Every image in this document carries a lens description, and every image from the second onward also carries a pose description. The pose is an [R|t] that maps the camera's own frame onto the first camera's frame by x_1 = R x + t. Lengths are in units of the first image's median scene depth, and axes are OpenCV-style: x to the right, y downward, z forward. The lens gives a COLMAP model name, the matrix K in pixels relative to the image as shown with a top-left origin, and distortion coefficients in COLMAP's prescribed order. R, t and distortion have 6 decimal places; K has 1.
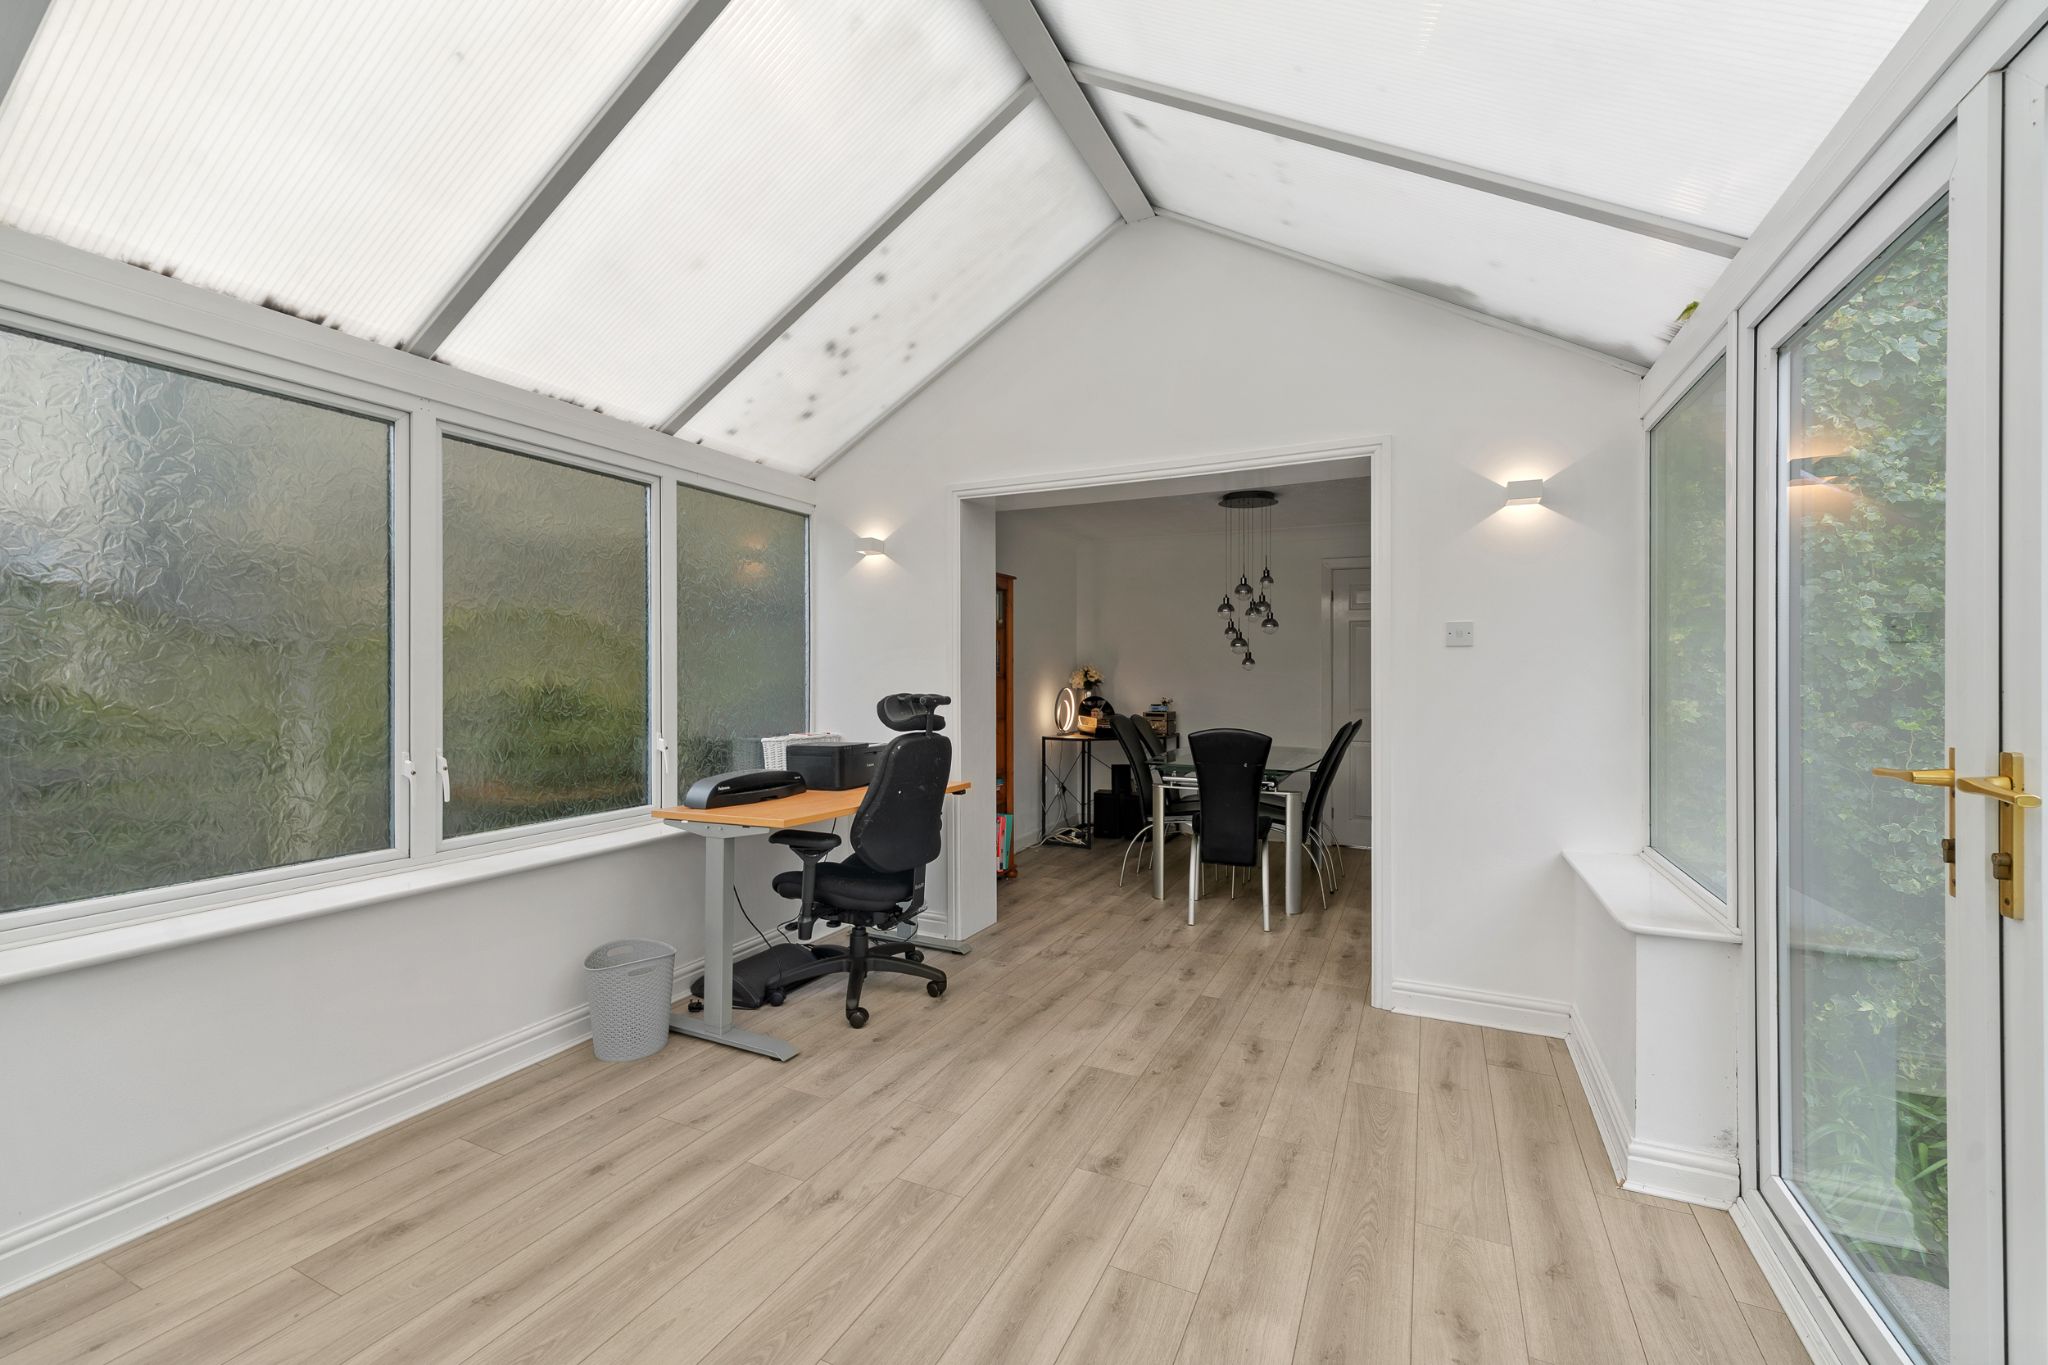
lens RADIAL K [[838.6, 0, 1017.1], [0, 838.6, 689.2], [0, 0, 1]] dist [0.000664, -0.000684]
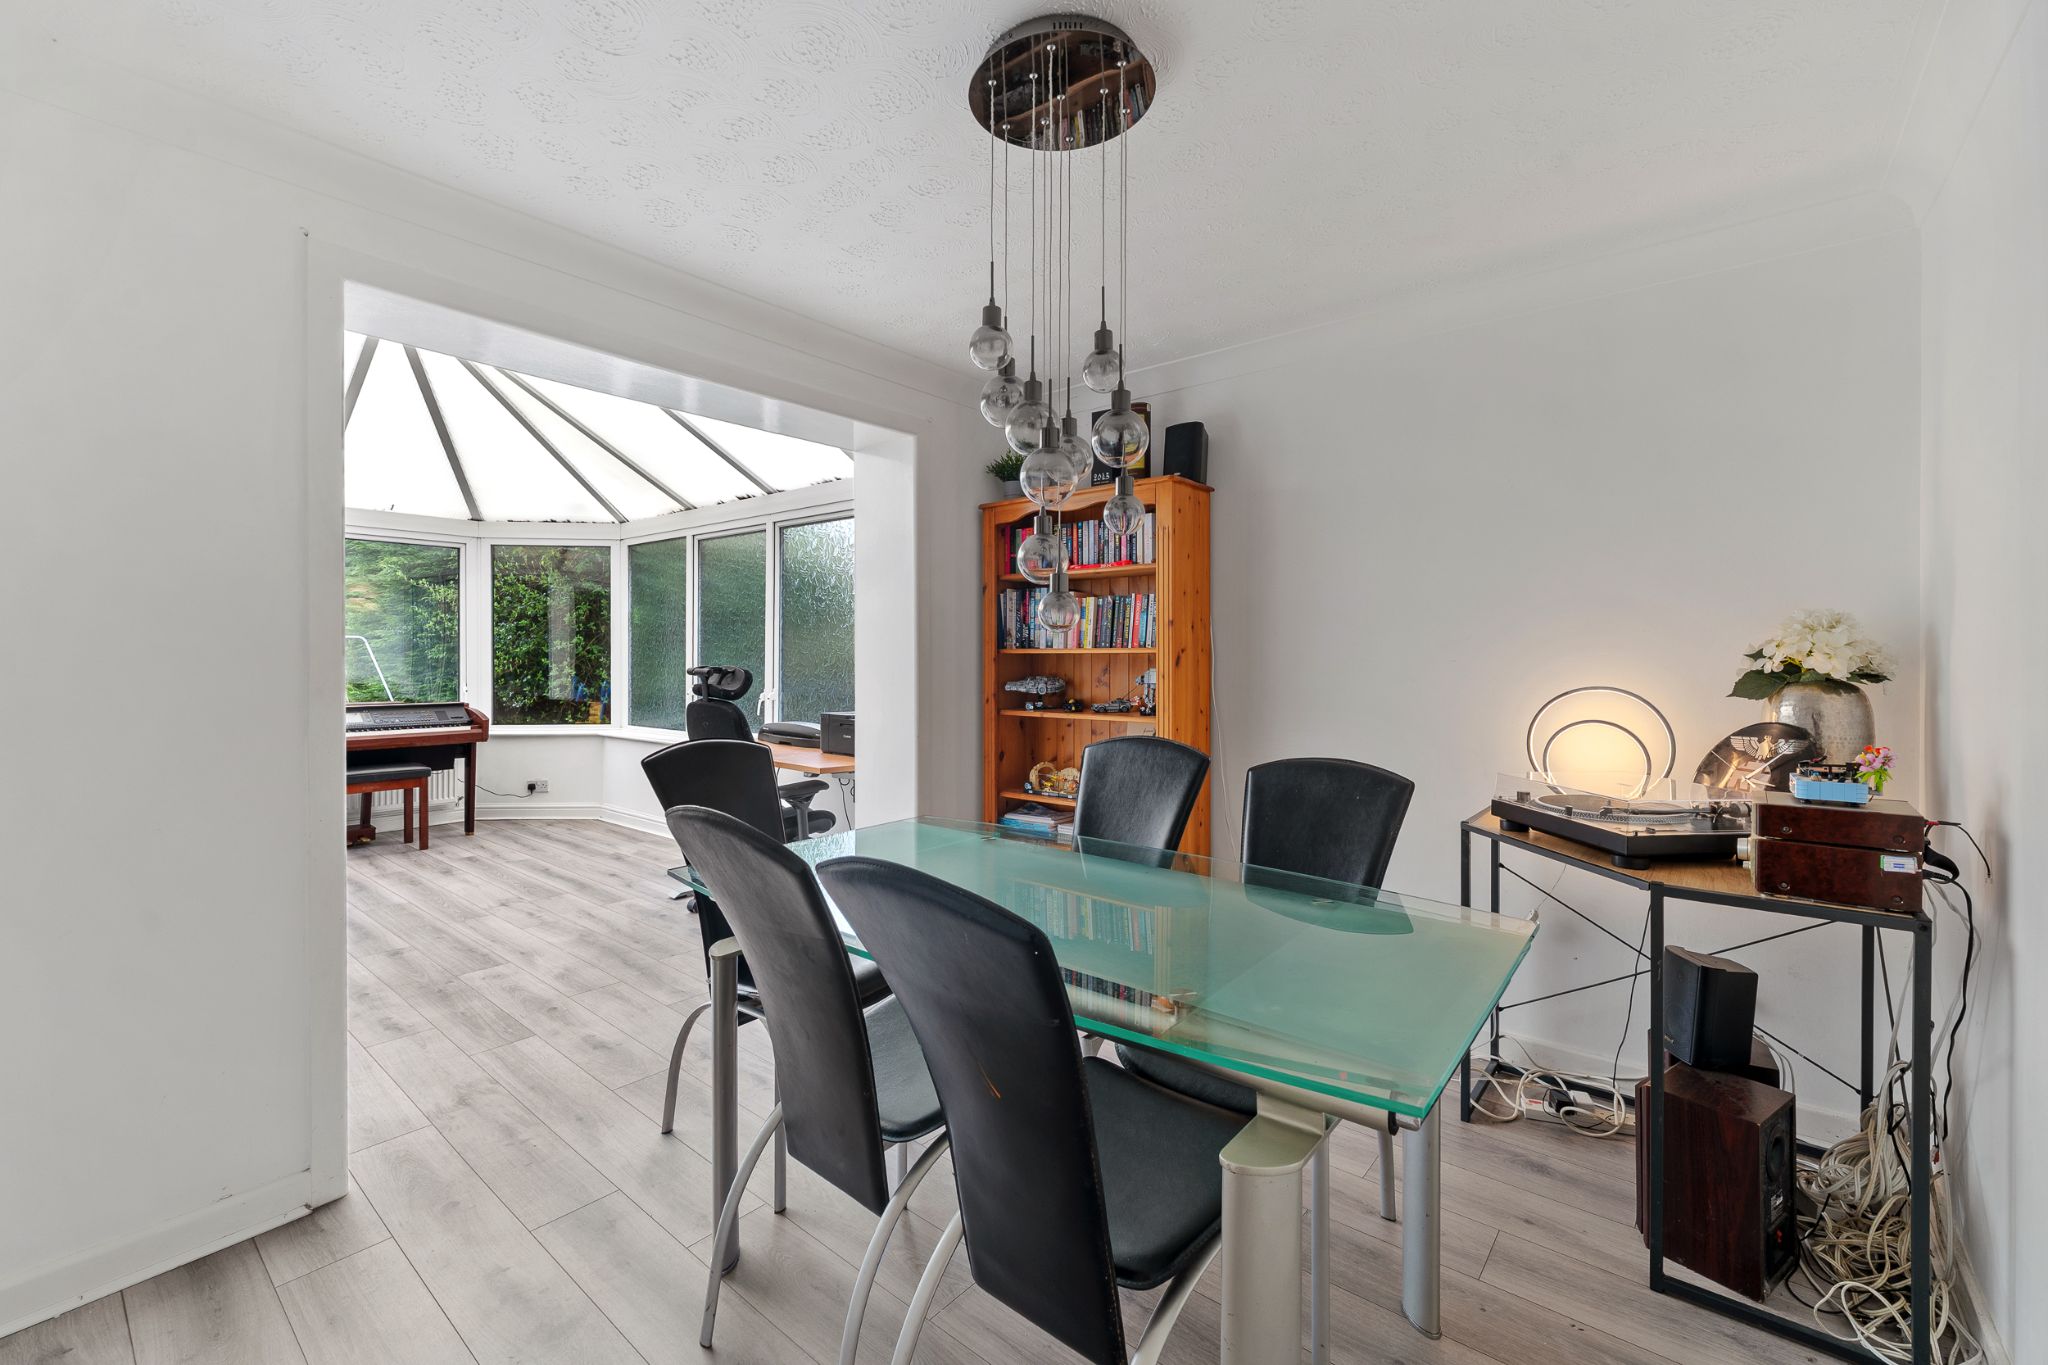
lens RADIAL K [[855.1, 0, 1011.6], [0, 855.1, 658.4], [0, 0, 1]] dist [-0.001350, -0.000237]
pose [[-0.237274, 0.003680, -0.971436, 0.988714], [-0.022298, 0.999709, 0.009234, -0.025278], [0.971187, 0.023852, -0.237123, 1.762182]]
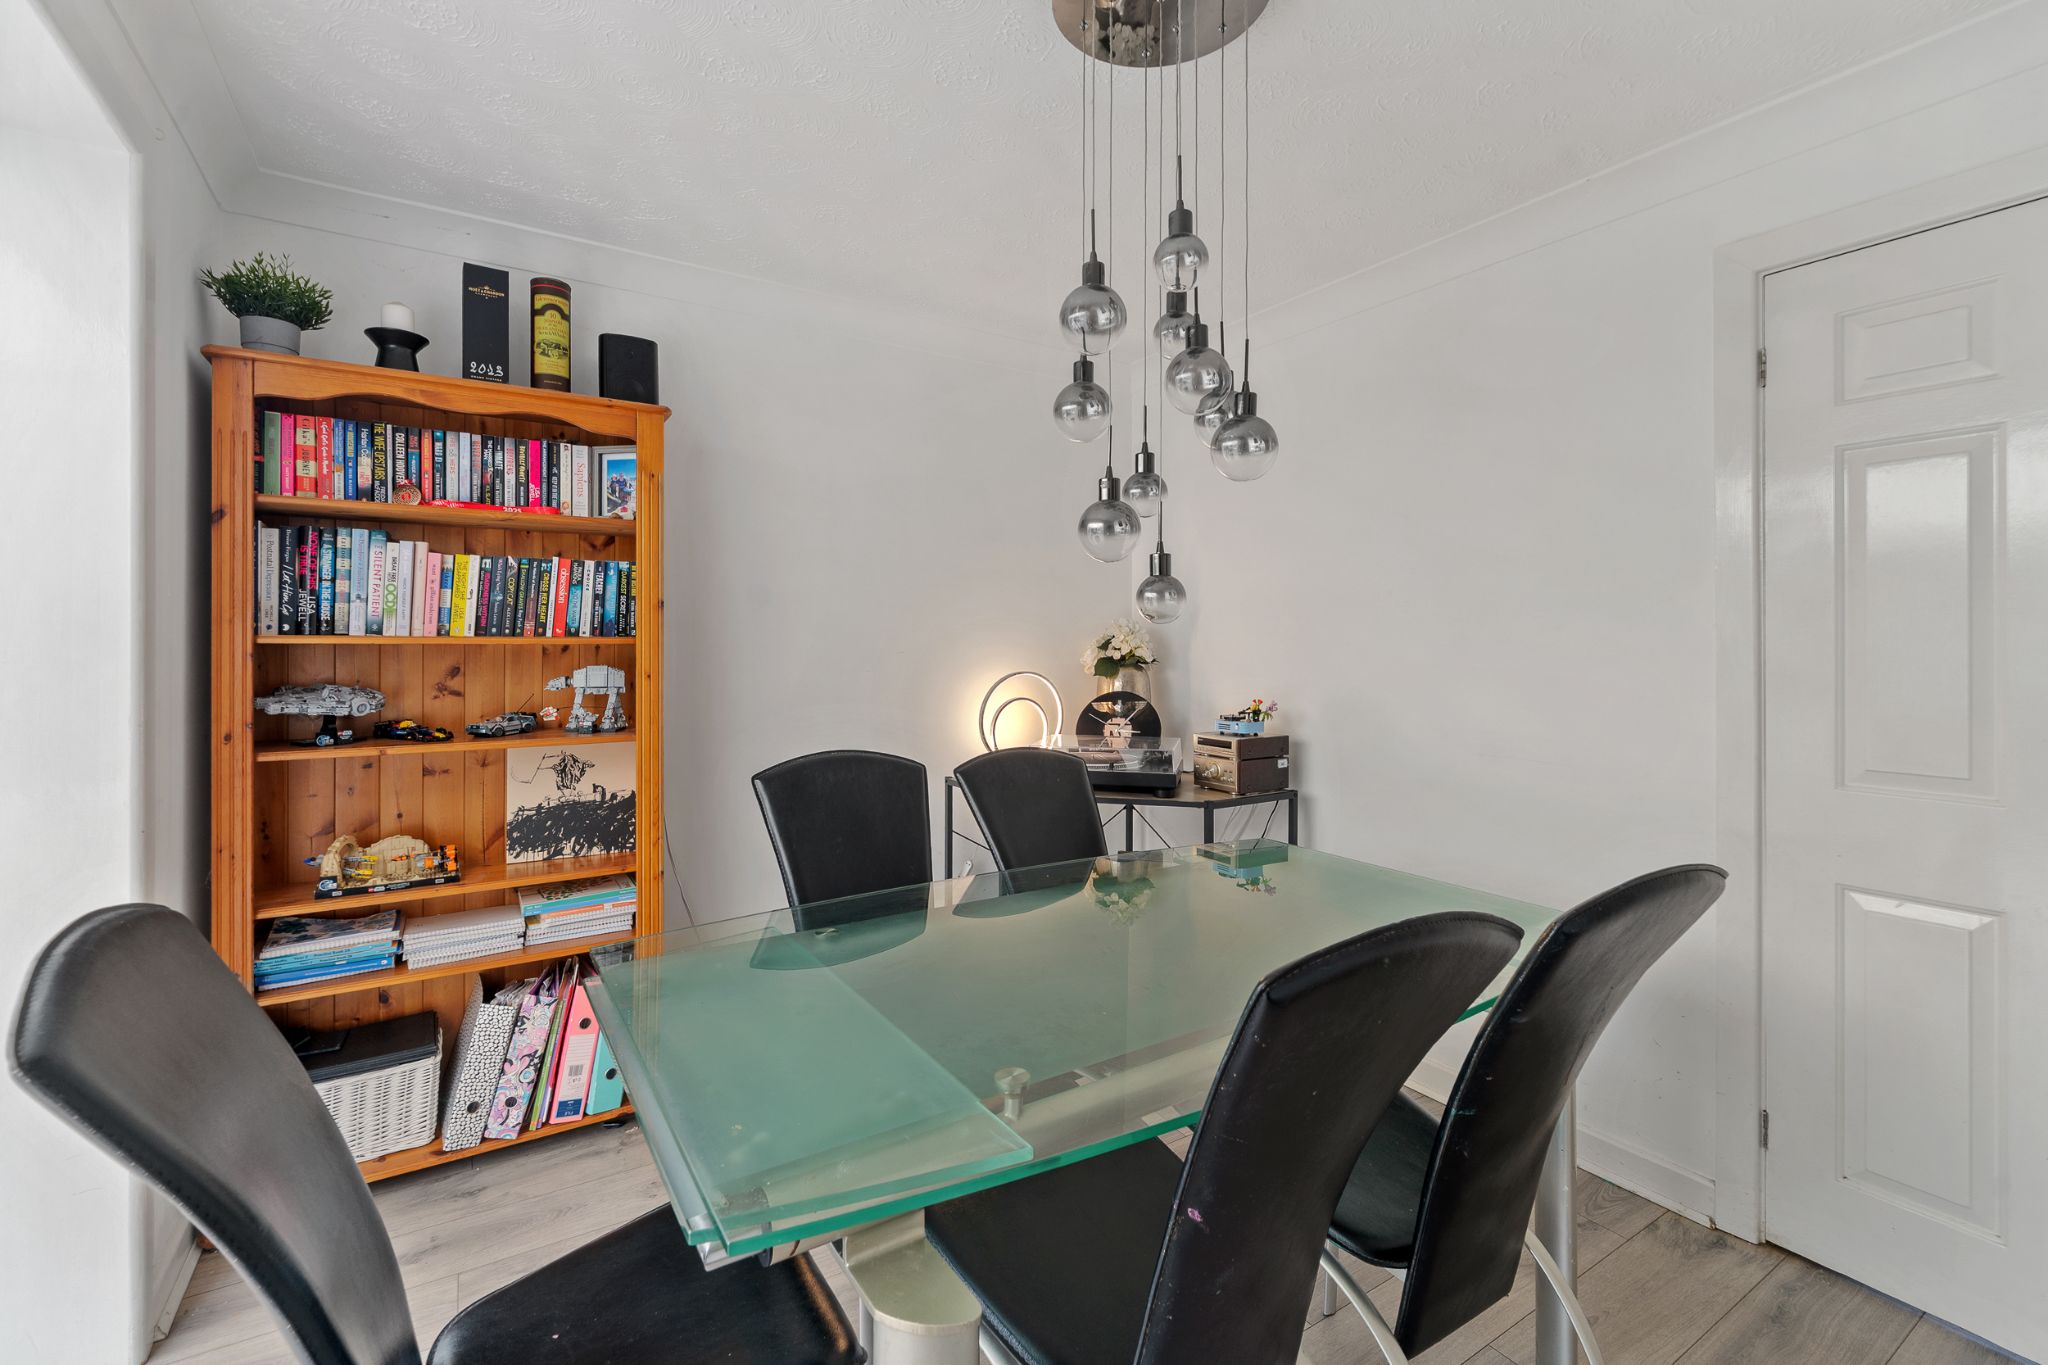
lens RADIAL K [[855.1, 0, 1011.6], [0, 855.1, 658.4], [0, 0, 1]] dist [-0.001350, -0.000237]
pose [[0.838199, 0.005445, -0.545337, 0.643296], [-0.011232, 0.999910, -0.007280, -0.012889], [0.545248, 0.012228, 0.838185, 1.265781]]
